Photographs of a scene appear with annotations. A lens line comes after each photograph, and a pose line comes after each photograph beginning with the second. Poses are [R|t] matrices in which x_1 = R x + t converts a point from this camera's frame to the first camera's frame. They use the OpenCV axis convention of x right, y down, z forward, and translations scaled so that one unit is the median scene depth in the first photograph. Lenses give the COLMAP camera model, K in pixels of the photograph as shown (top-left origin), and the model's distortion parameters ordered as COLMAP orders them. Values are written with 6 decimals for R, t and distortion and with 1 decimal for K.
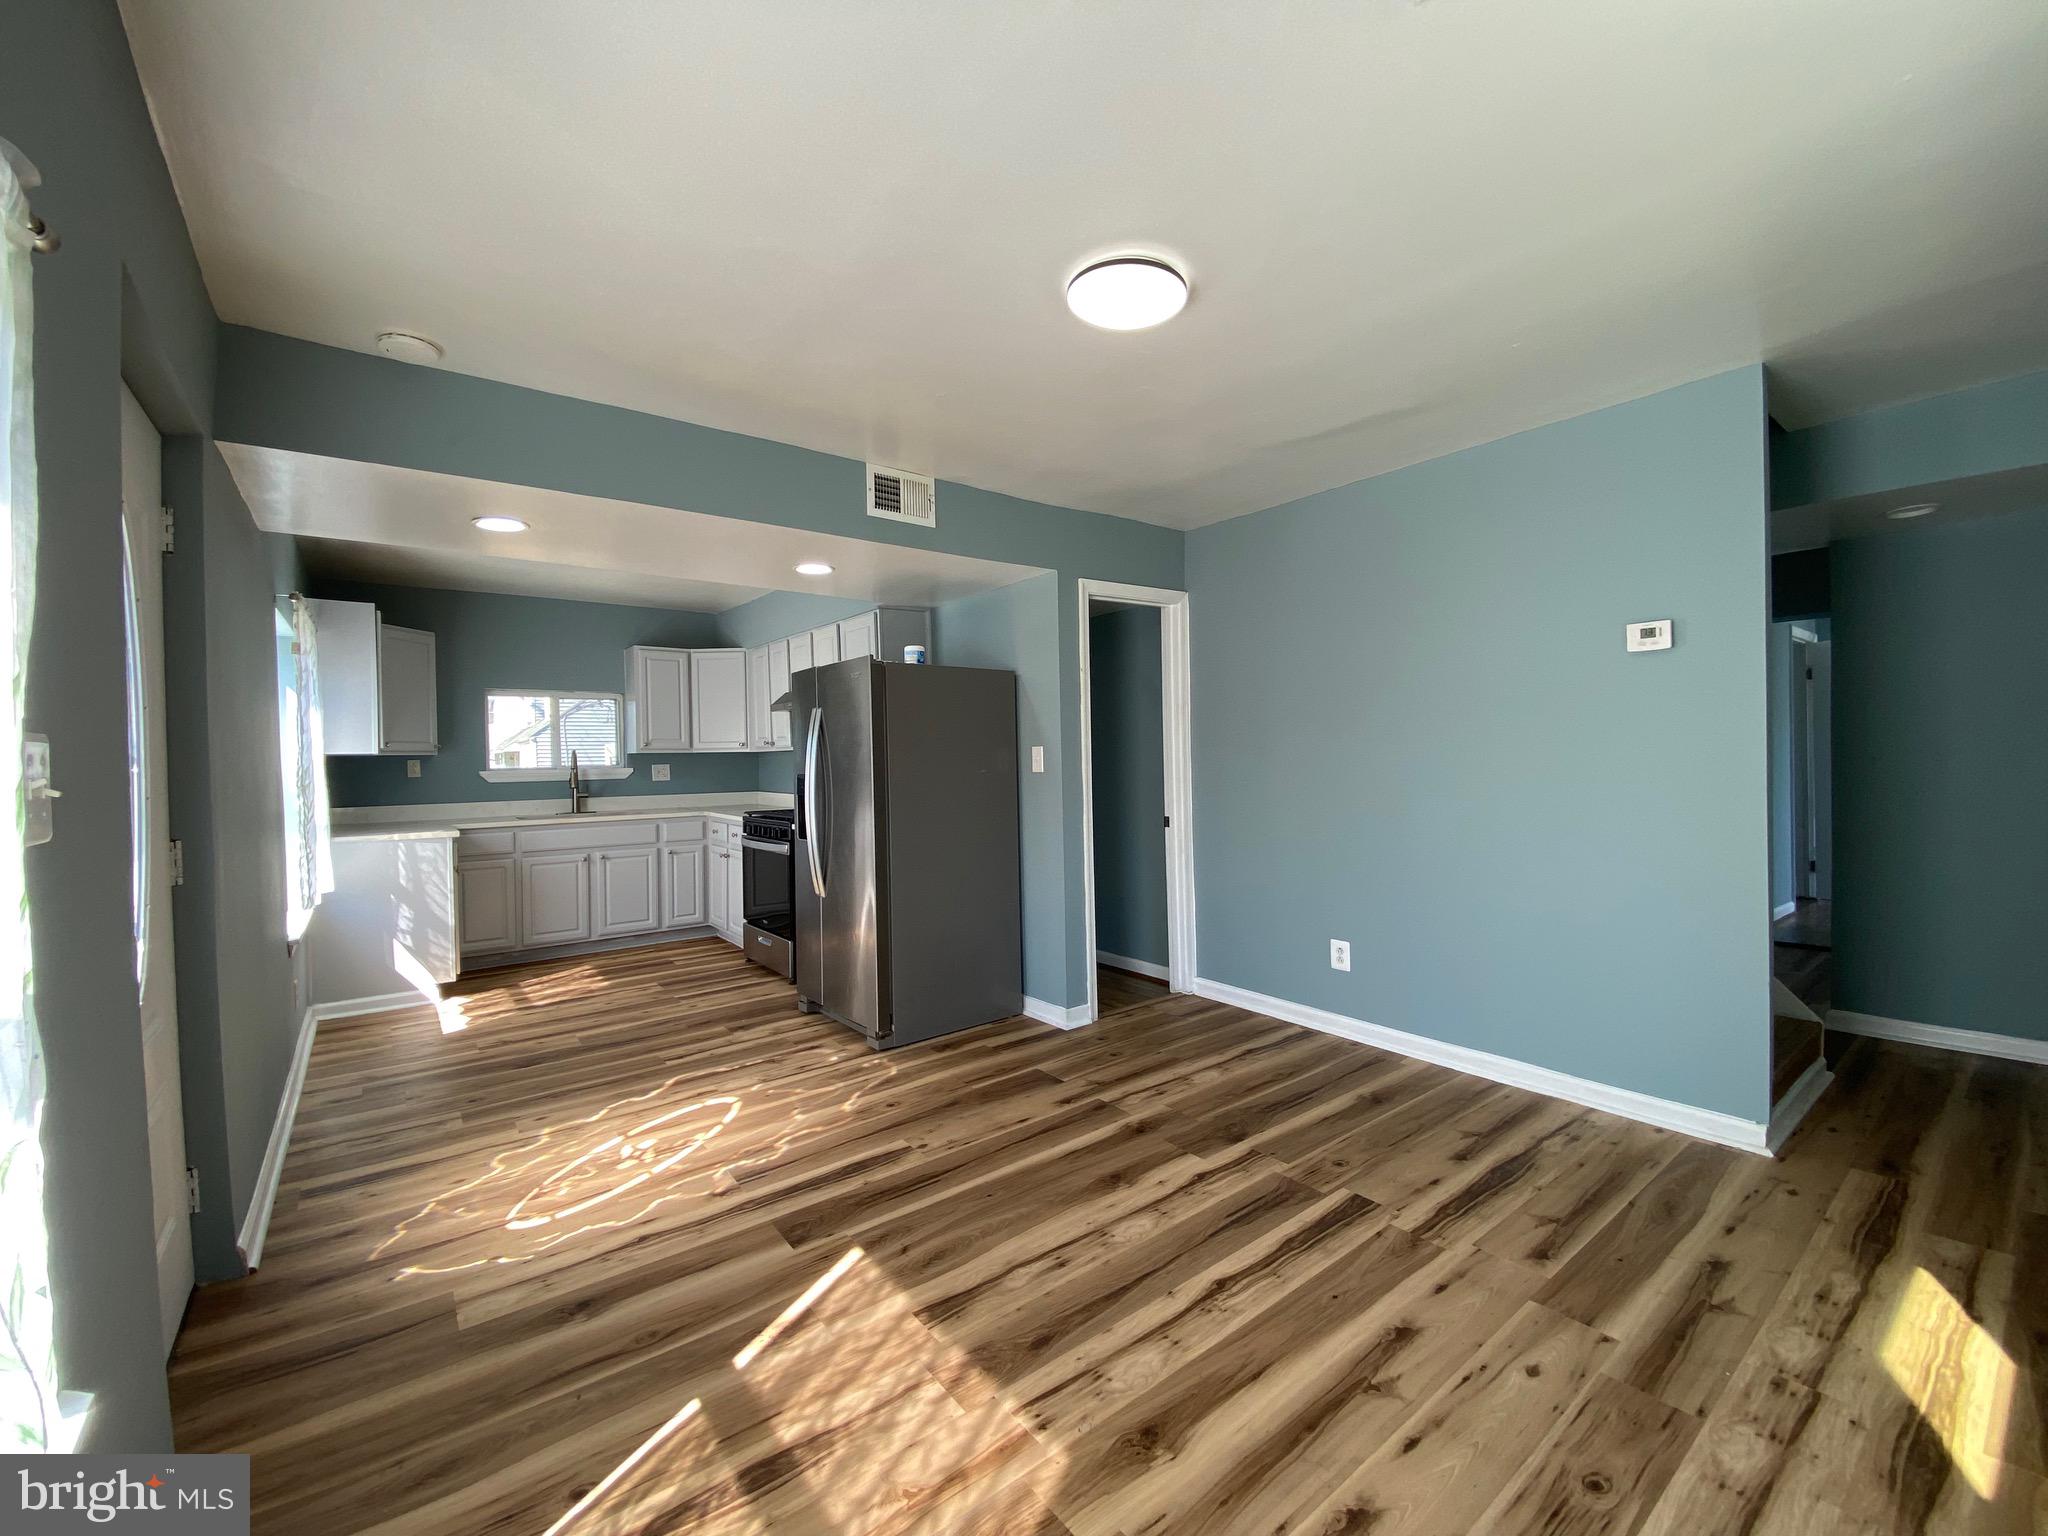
lens RADIAL K [[832.7, 0, 1032.3], [0, 832.7, 763.2], [0, 0, 1]] dist [0.018692, -0.015703]
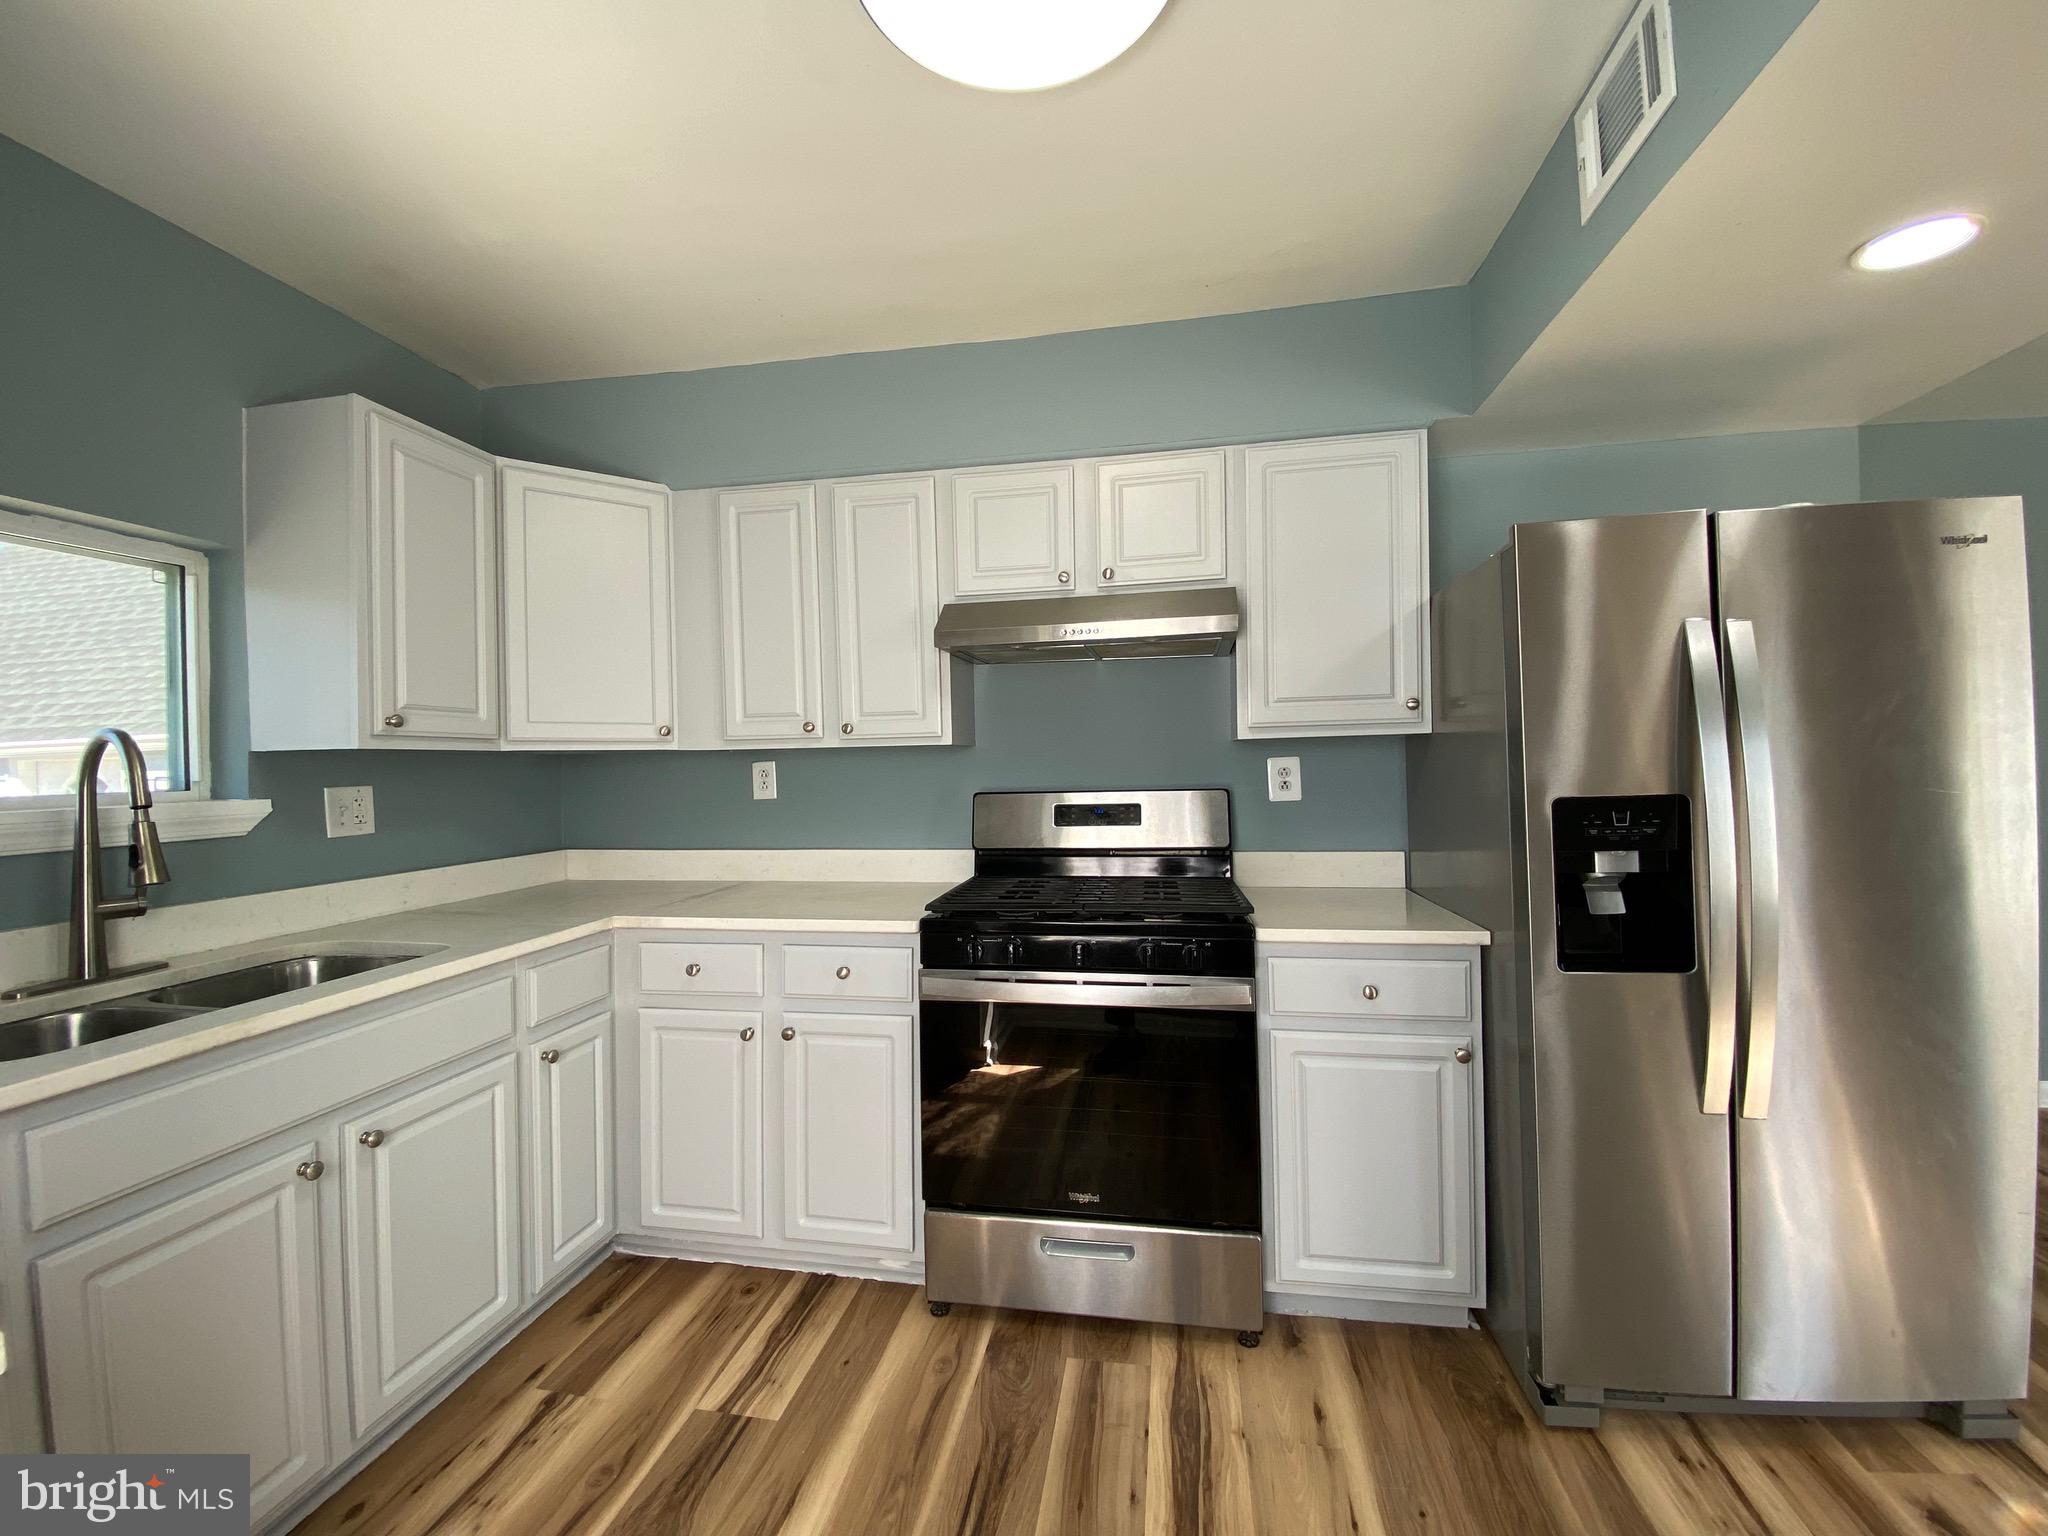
lens RADIAL K [[832.7, 0, 1027.5], [0, 832.7, 767.6], [0, 0, 1]] dist [0.018692, -0.015703]
pose [[0.744015, -0.000218, 0.668163, -0.832030], [0.011492, 0.999856, -0.012471, 0.002116], [-0.668064, 0.016957, 0.743911, 1.031224]]
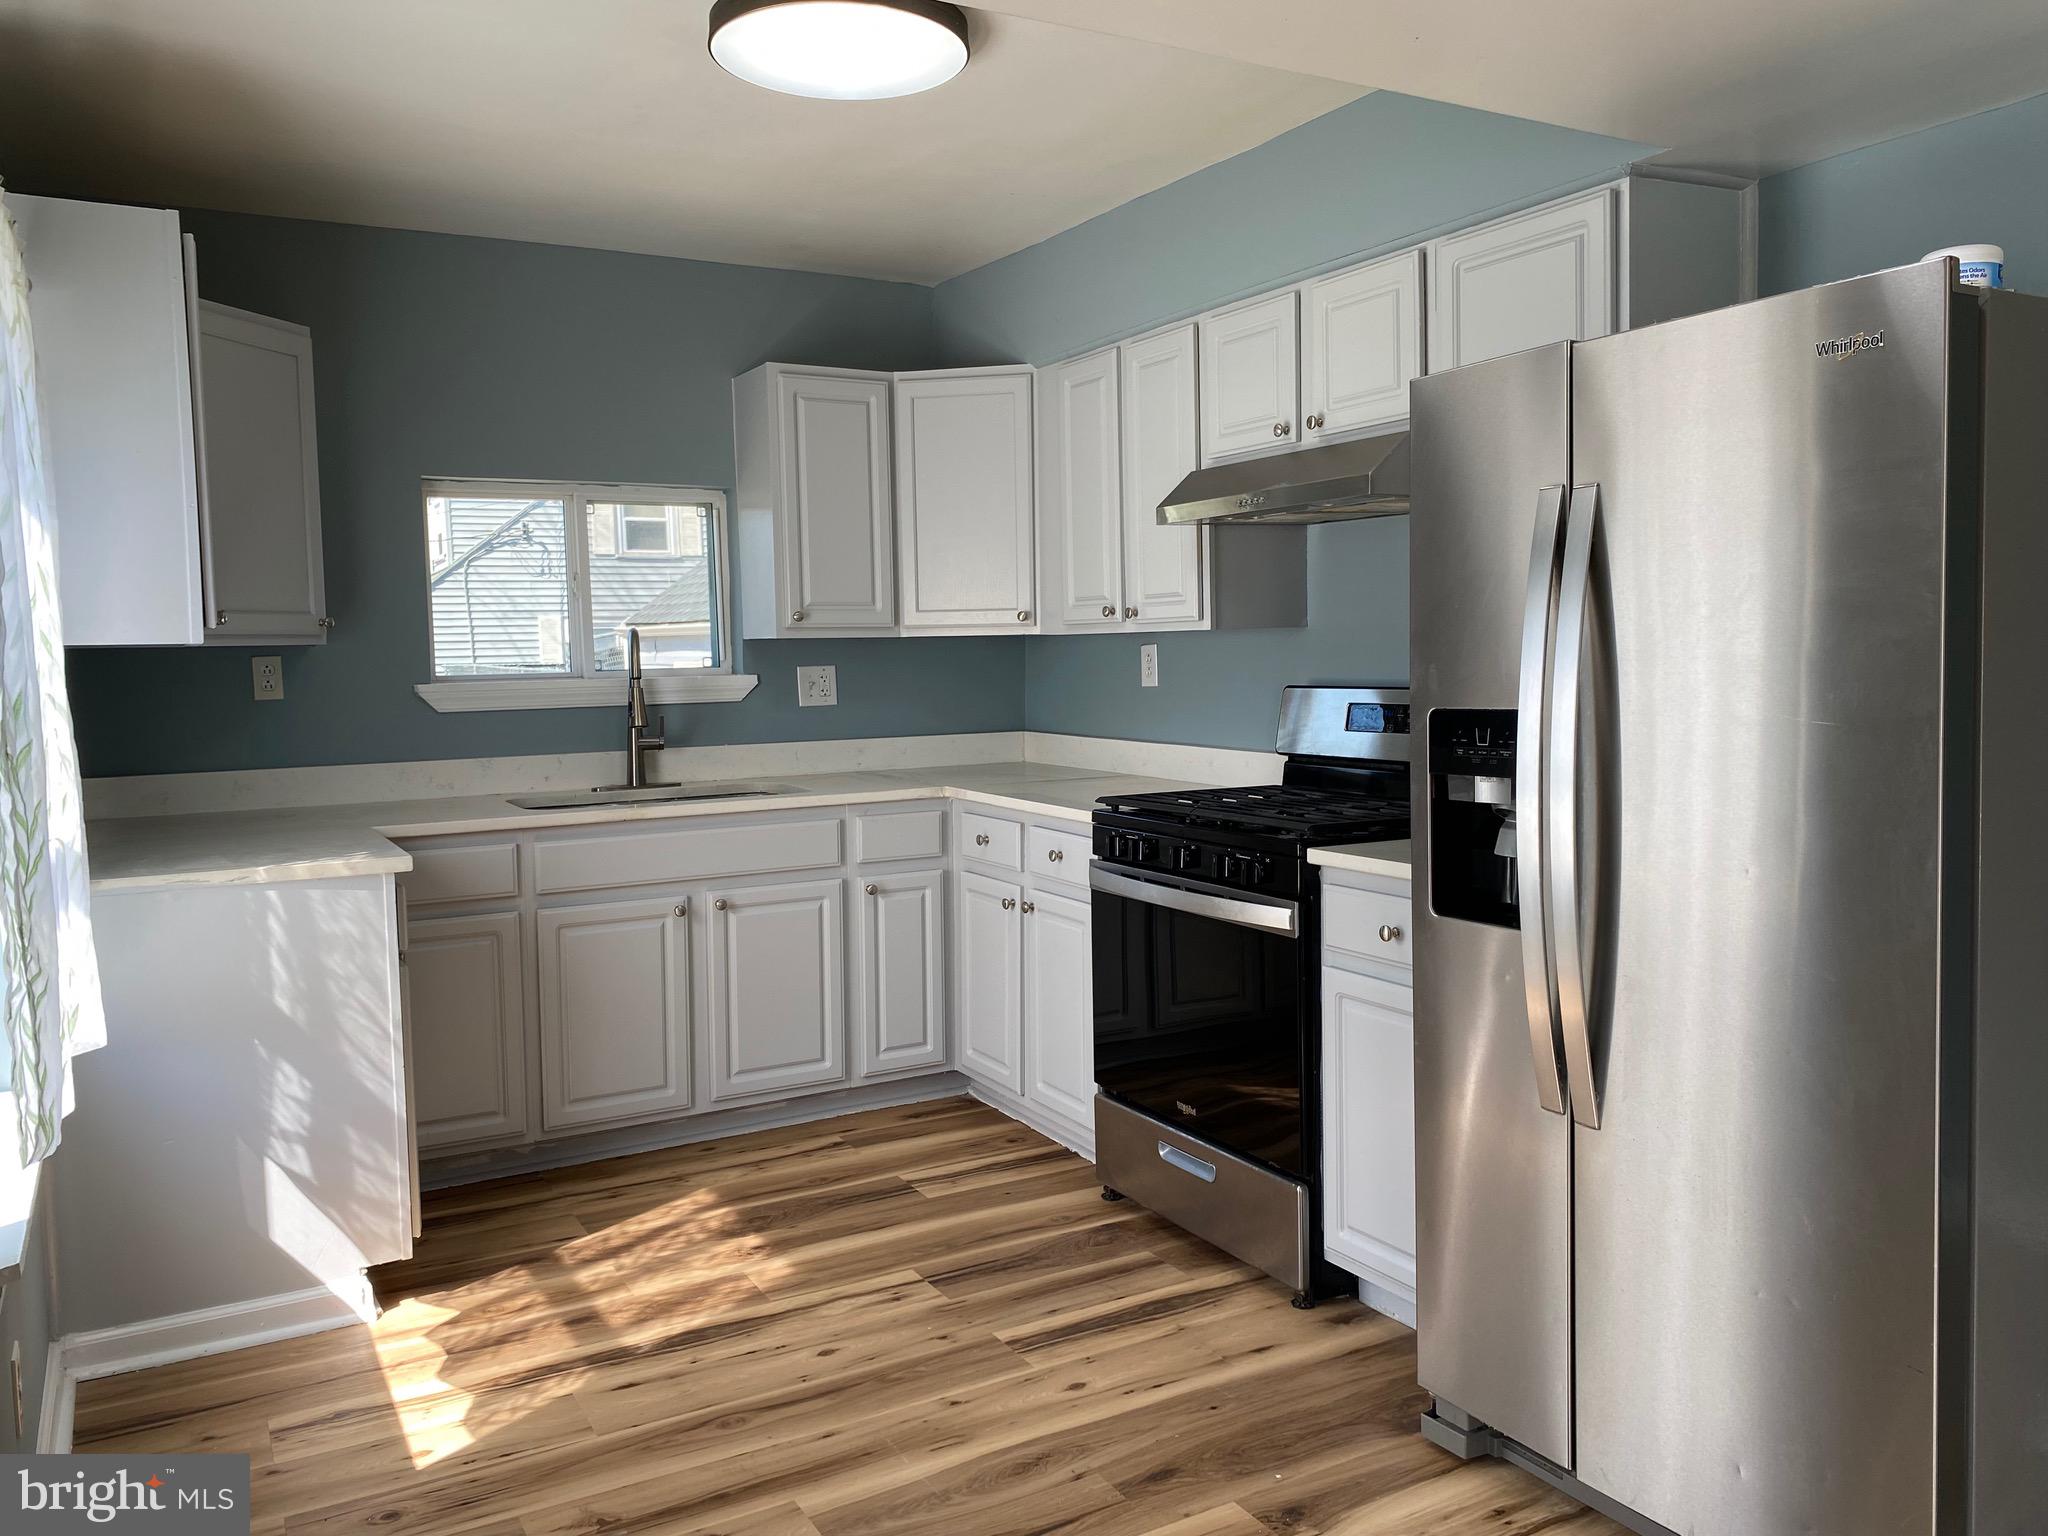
lens RADIAL K [[1570.0, 0, 1060.6], [0, 1570.0, 756.8], [0, 0, 1]] dist [0.035515, -0.043636]
pose [[0.990776, 0.009191, -0.135195, -0.400254], [-0.000129, 0.997761, 0.066887, -0.009509], [0.135507, -0.066252, 0.988559, 0.465793]]
